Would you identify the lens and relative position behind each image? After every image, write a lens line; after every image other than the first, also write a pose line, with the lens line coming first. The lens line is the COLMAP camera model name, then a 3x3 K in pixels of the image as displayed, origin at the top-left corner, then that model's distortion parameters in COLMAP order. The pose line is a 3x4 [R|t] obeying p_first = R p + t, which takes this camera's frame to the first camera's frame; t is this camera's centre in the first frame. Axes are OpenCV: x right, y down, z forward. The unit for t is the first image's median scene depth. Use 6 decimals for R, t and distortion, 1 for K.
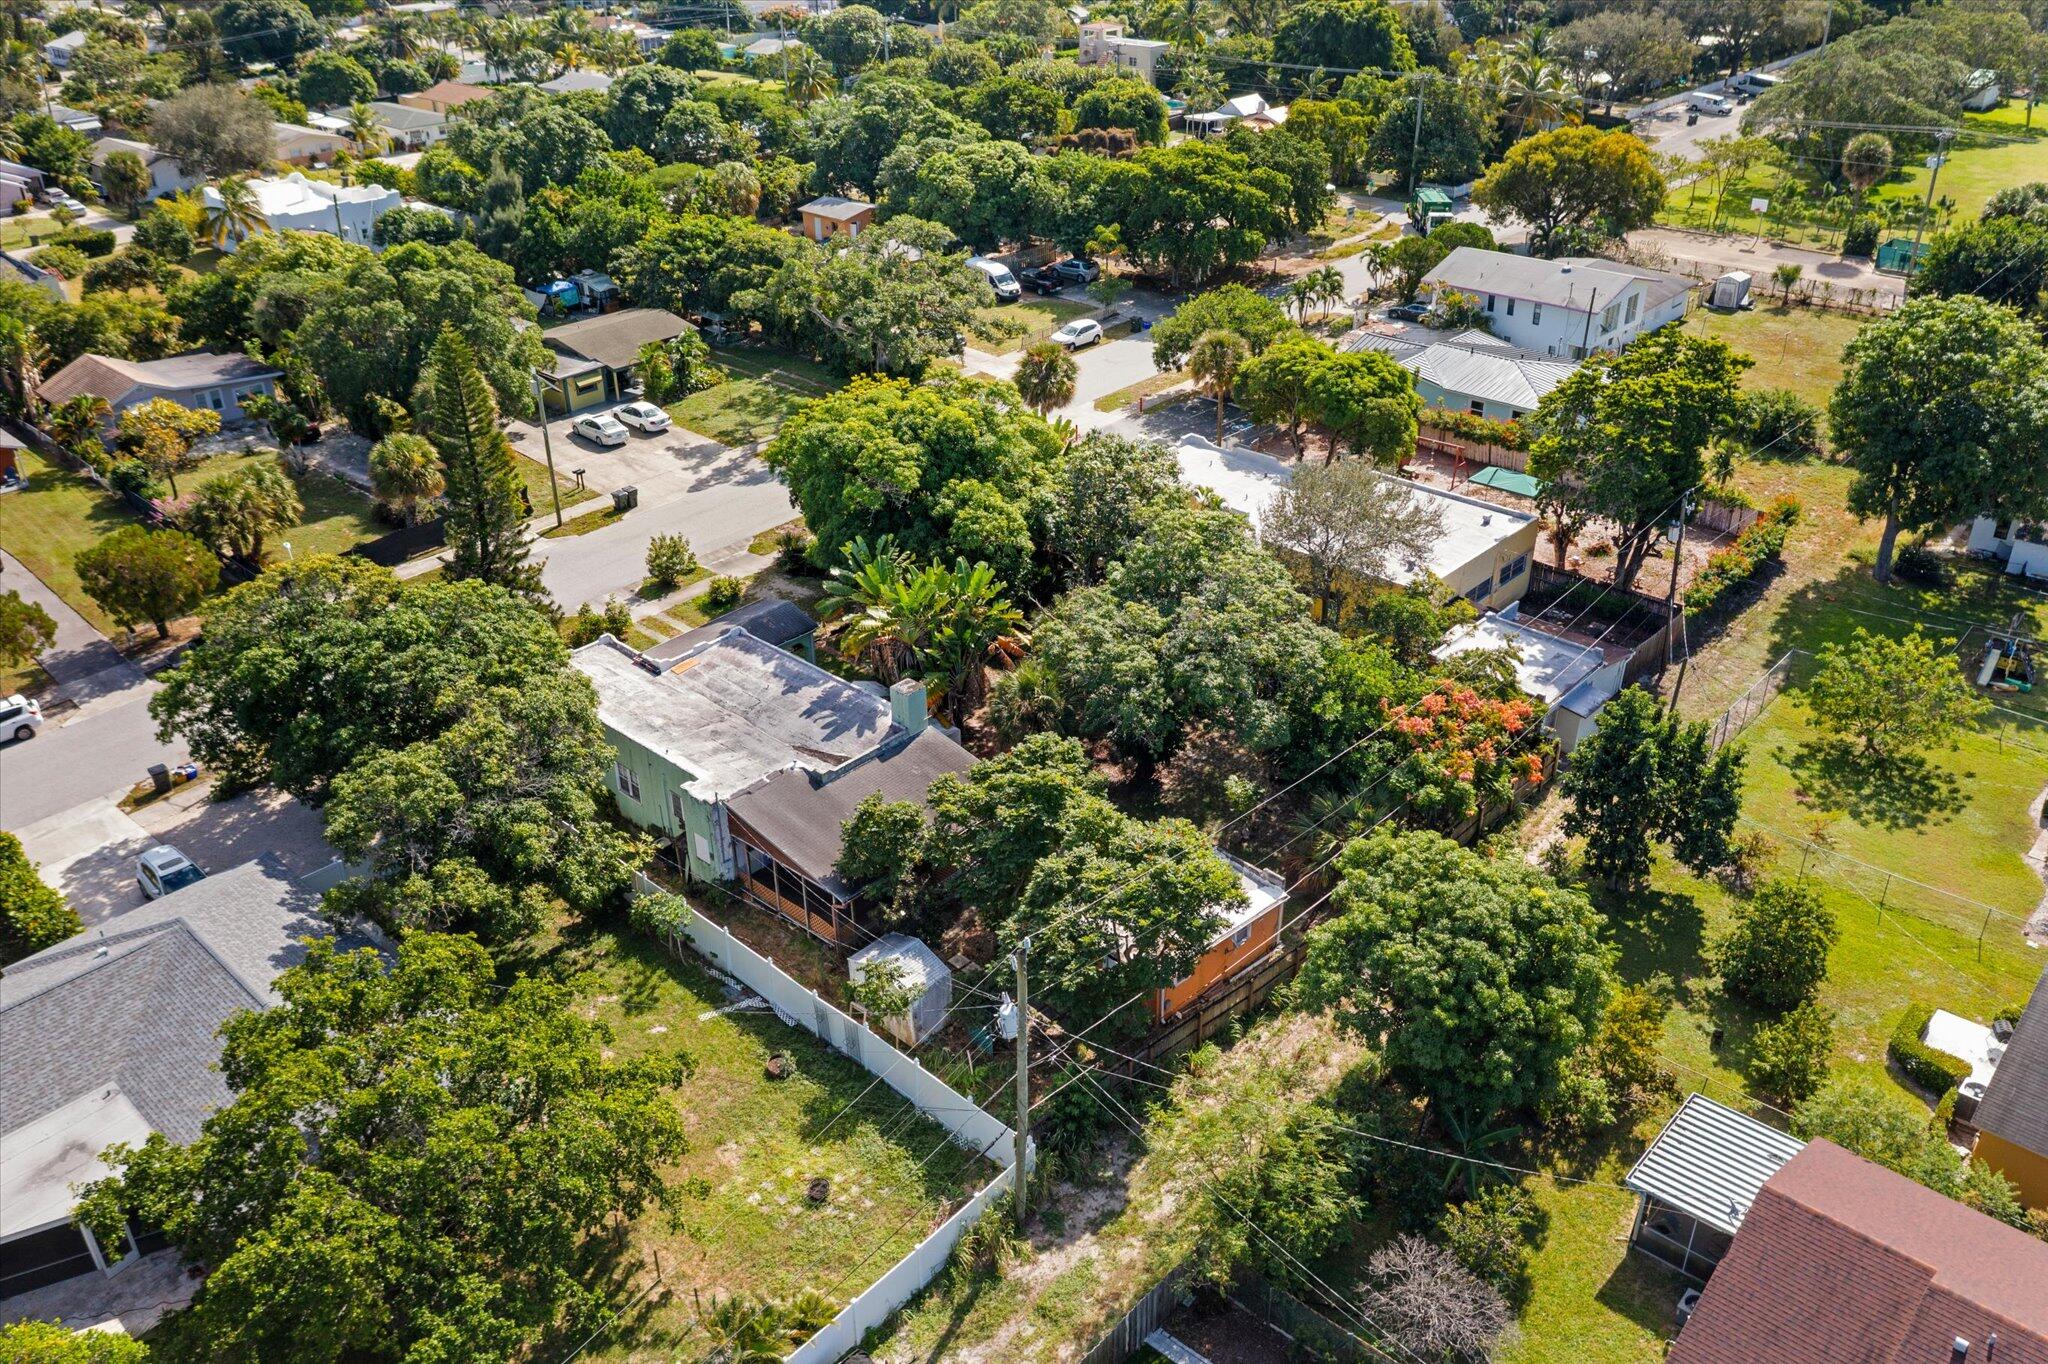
lens RADIAL K [[1630.6, 0, 1022.1], [0, 1630.6, 730.0], [0, 0, 1]] dist [-0.009709, 0.000173]
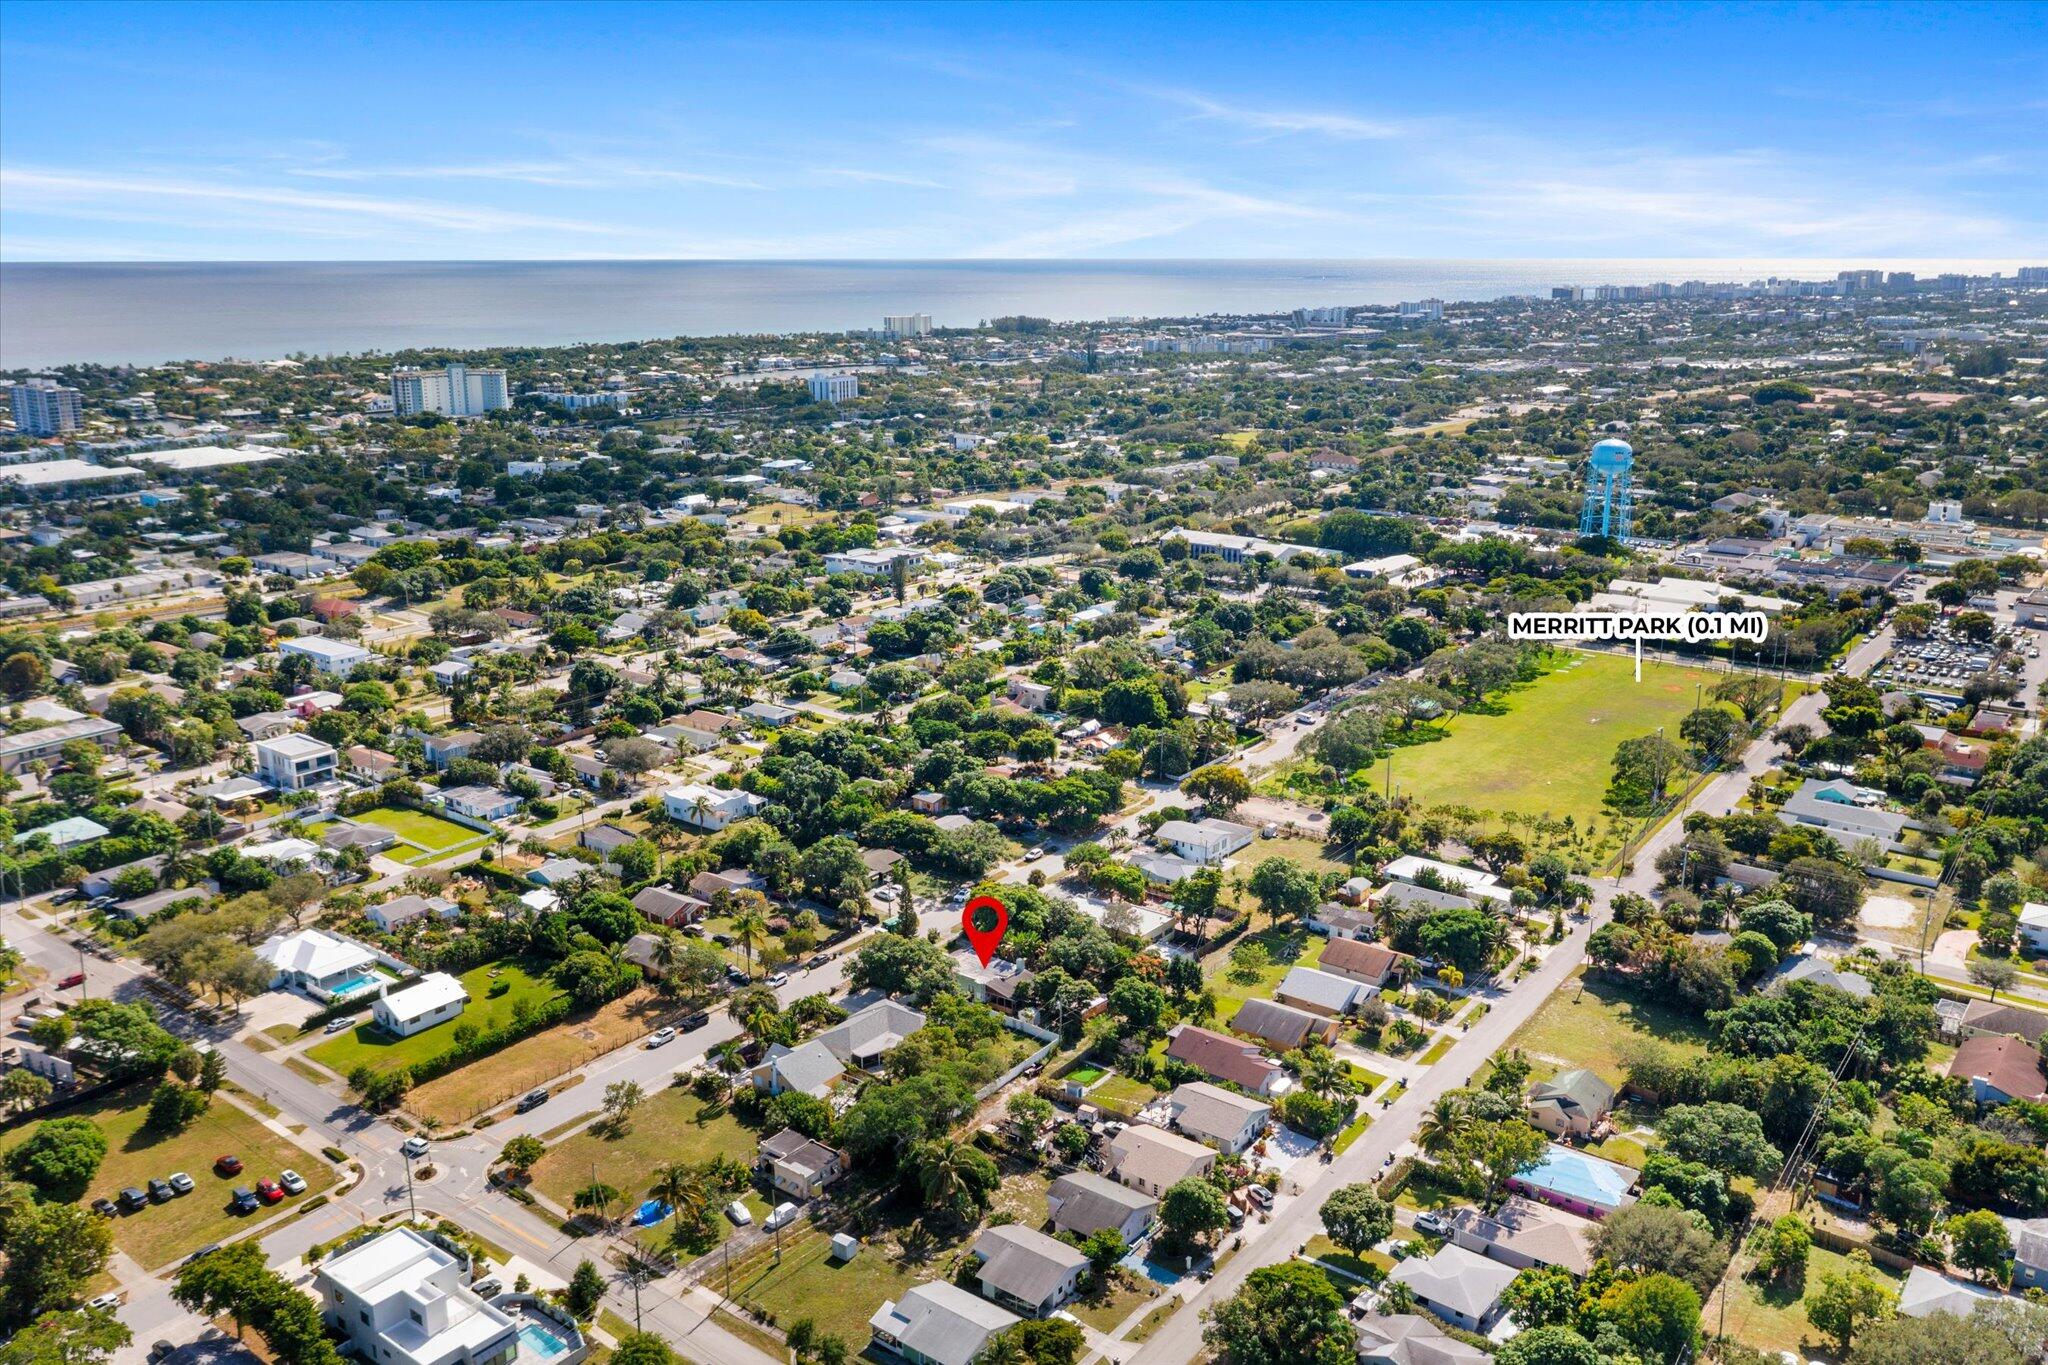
lens RADIAL K [[1630.6, 0, 1022.1], [0, 1630.6, 730.5], [0, 0, 1]] dist [-0.009709, 0.000173]
pose [[0.996190, -0.013804, 0.086111, -0.322911], [0.034096, 0.970452, -0.238875, 0.315436], [-0.080269, 0.240901, 0.967225, -2.519980]]
